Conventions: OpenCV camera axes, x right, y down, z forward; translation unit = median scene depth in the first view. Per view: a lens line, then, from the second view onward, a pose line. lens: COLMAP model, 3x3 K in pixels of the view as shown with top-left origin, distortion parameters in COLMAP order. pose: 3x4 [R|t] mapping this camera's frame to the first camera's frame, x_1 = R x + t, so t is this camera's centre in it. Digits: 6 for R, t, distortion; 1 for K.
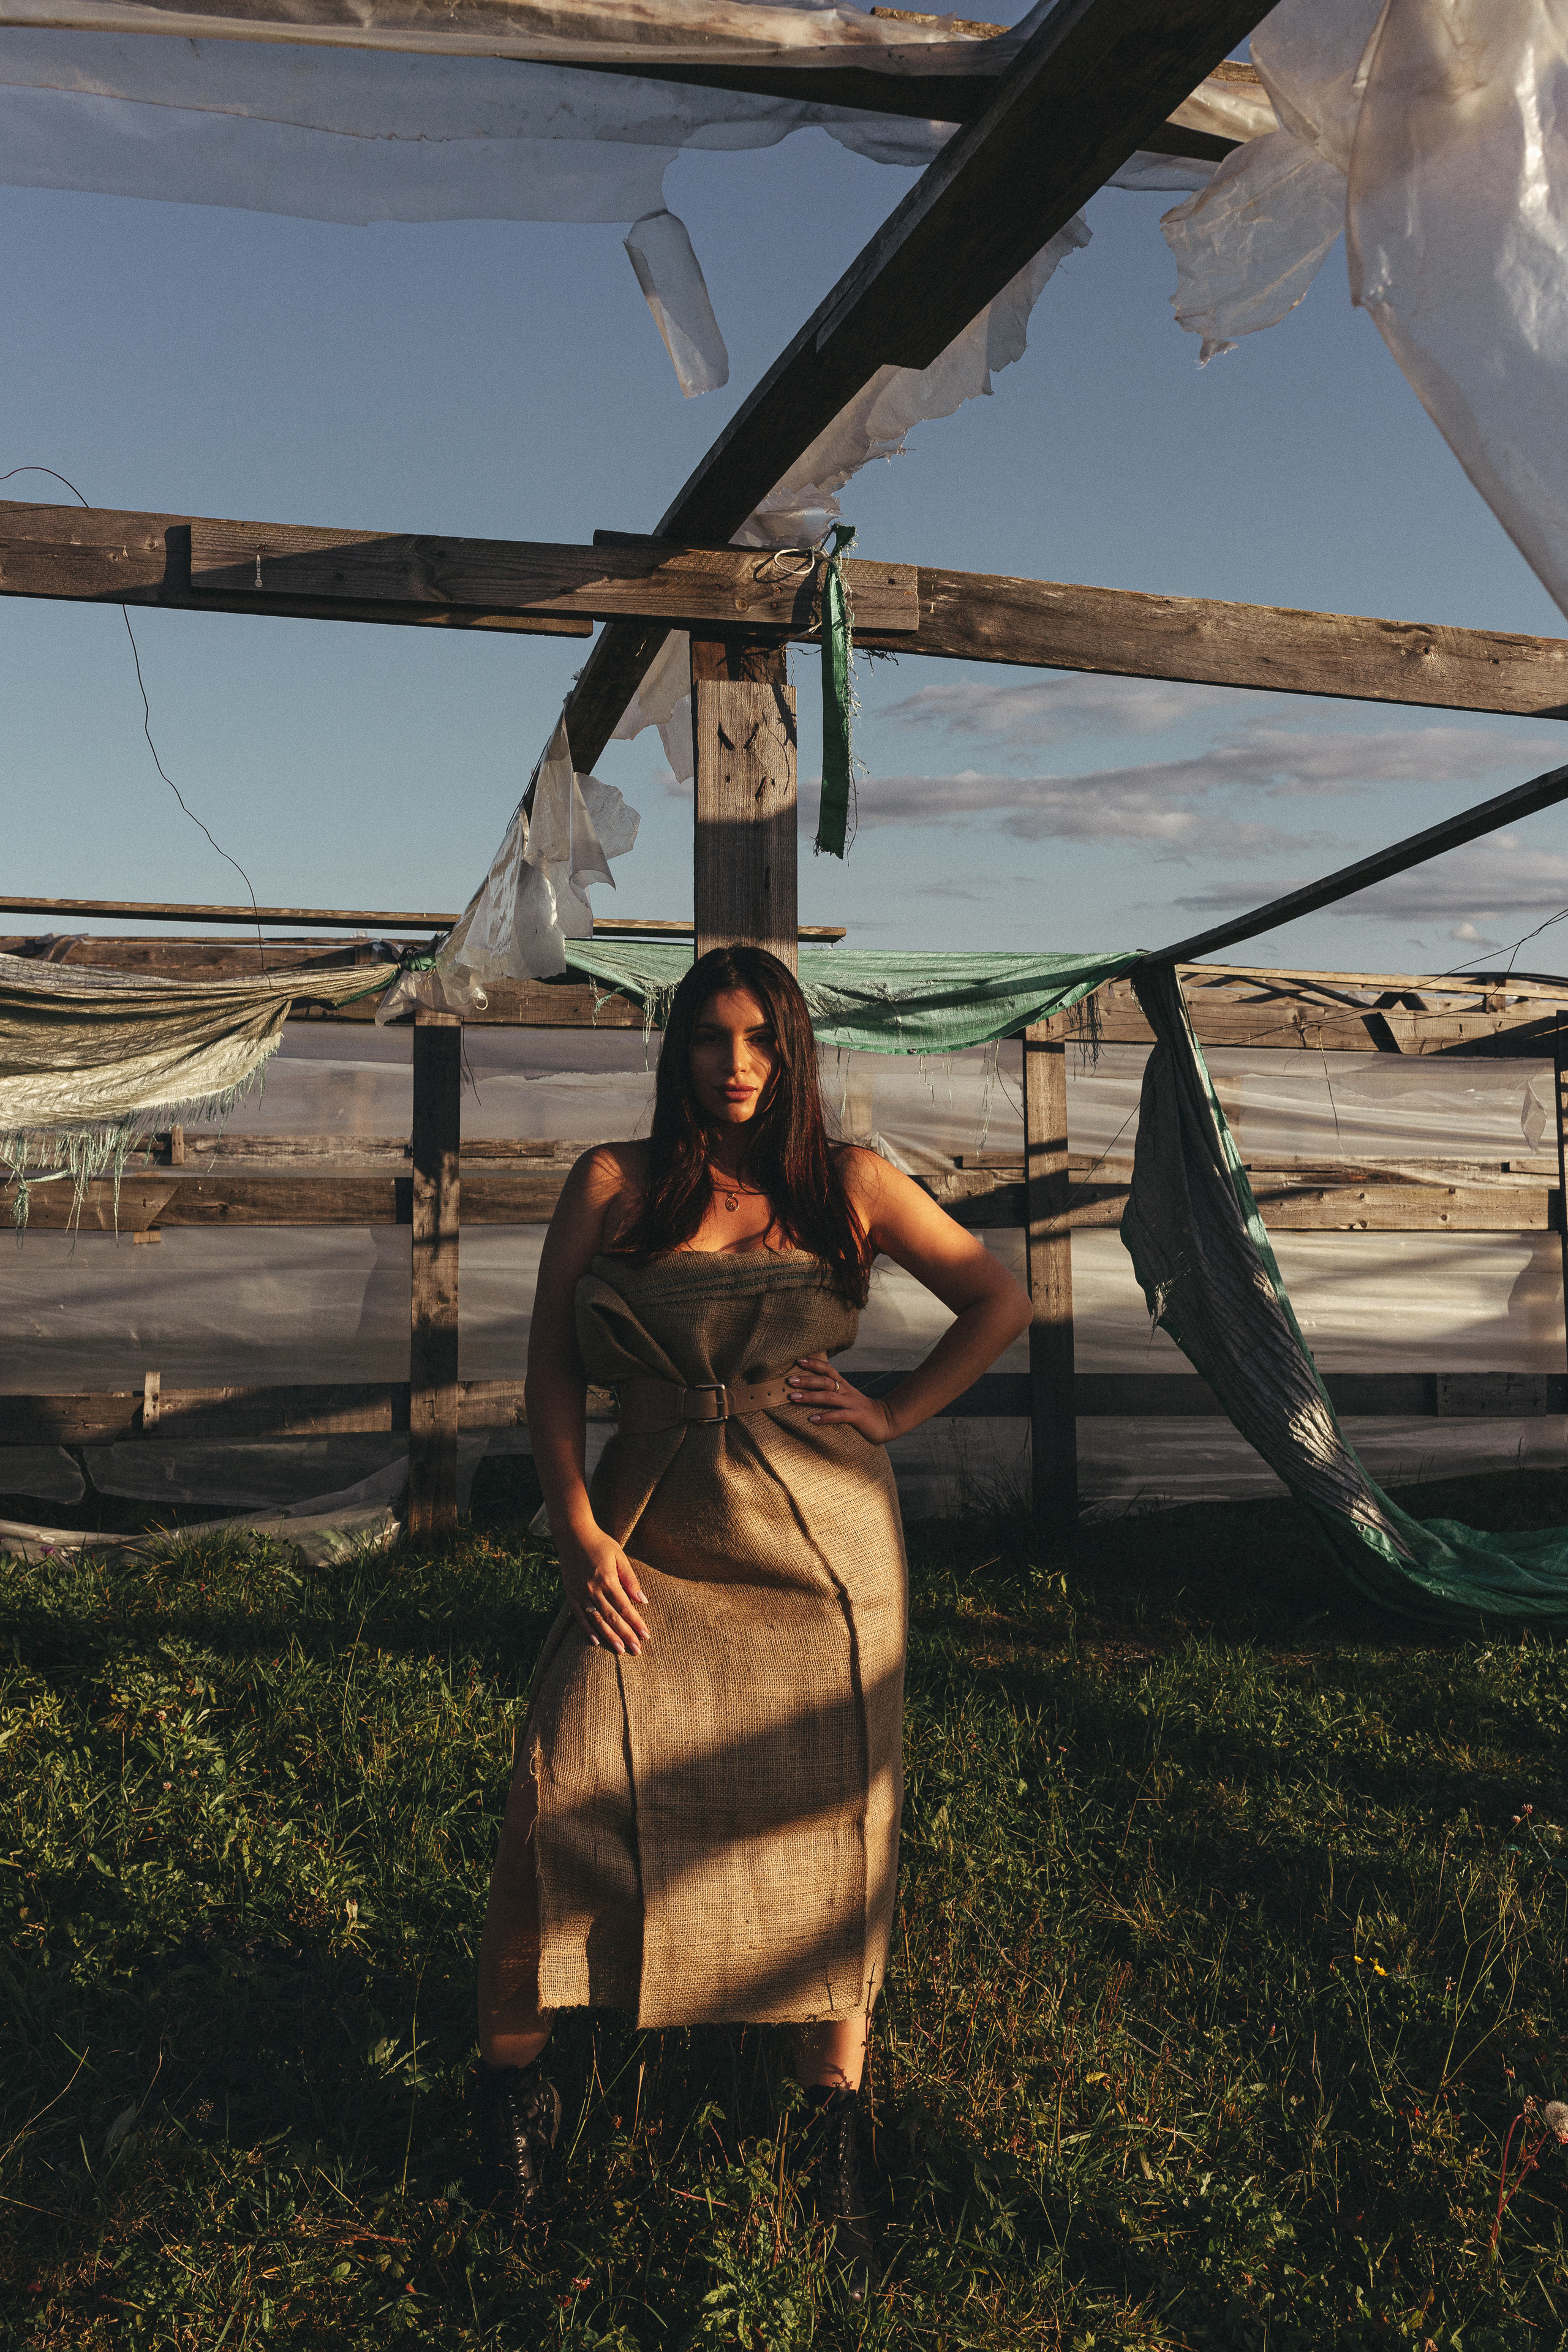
lens RADIAL K [[2280.2, 0, 778.6], [0, 2280.2, 1174.2], [0, 0, 1]] dist [0.005252, -0.007664]
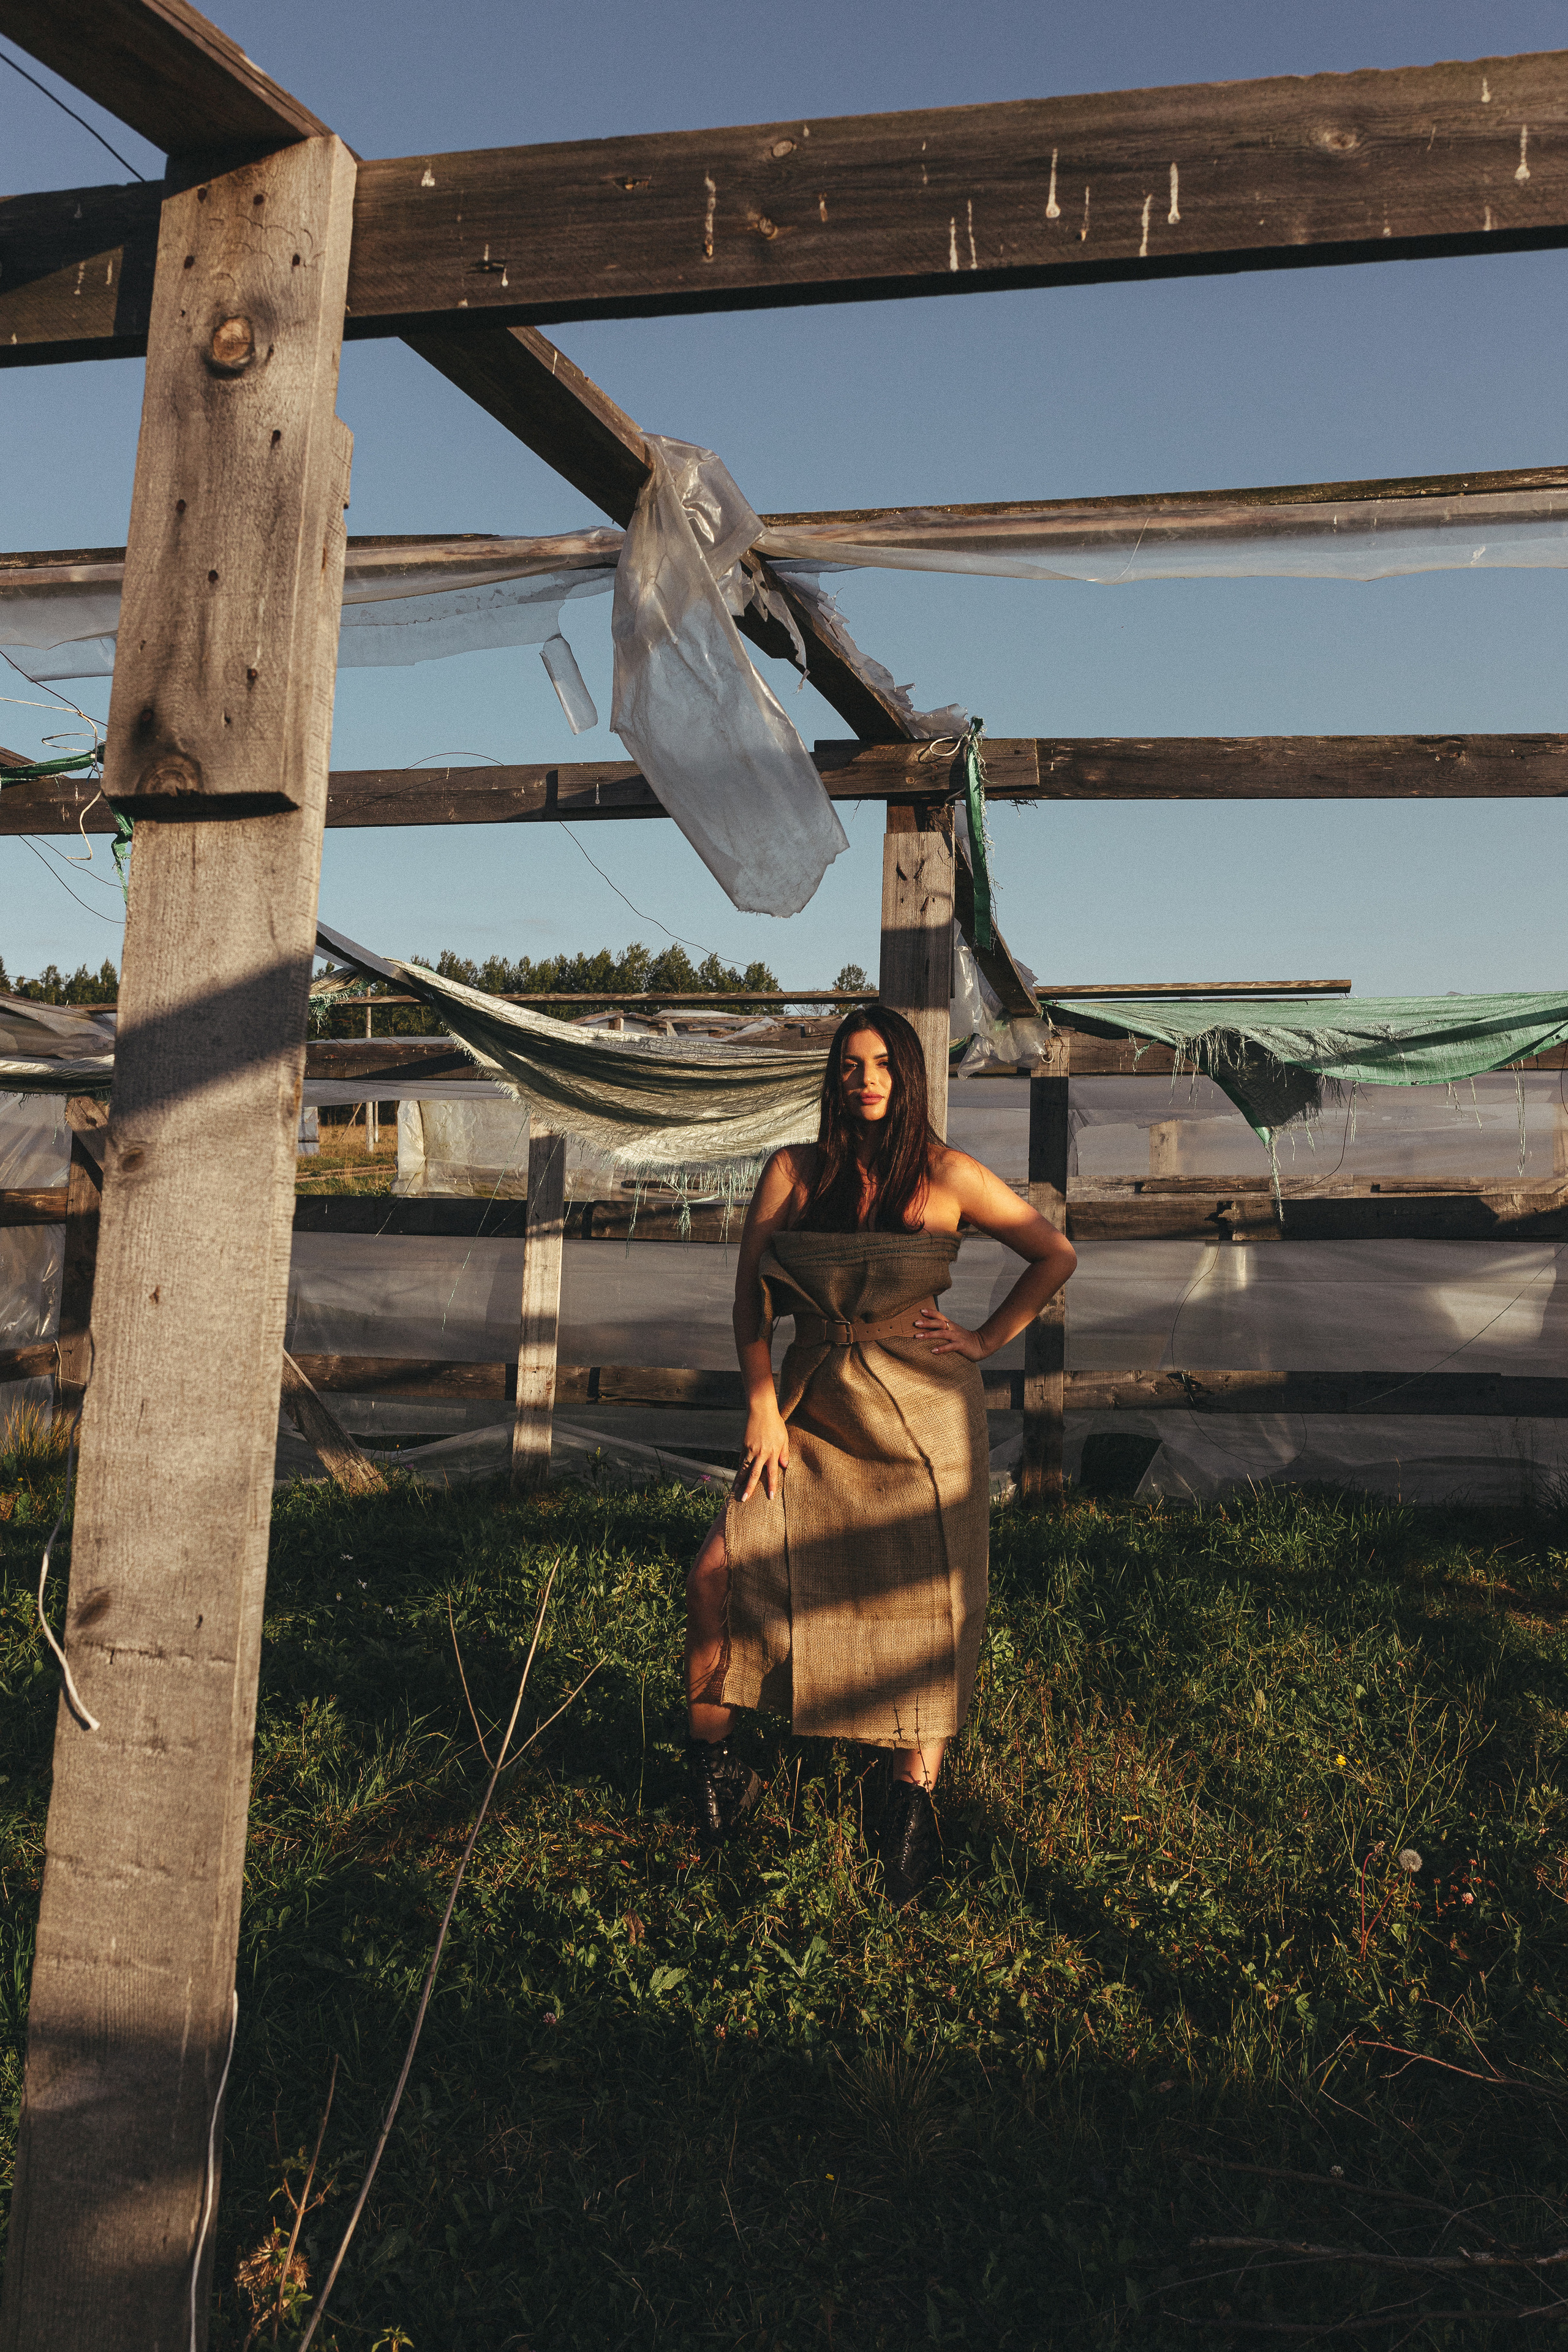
lens RADIAL K [[2280.2, 0, 778.6], [0, 2280.2, 1174.2], [0, 0, 1]] dist [0.005252, -0.007664]
pose [[0.902012, -0.020529, -0.431222, 0.304784], [0.009652, 0.999578, -0.027396, 0.023150], [0.431602, 0.020549, 0.901830, -0.196475]]
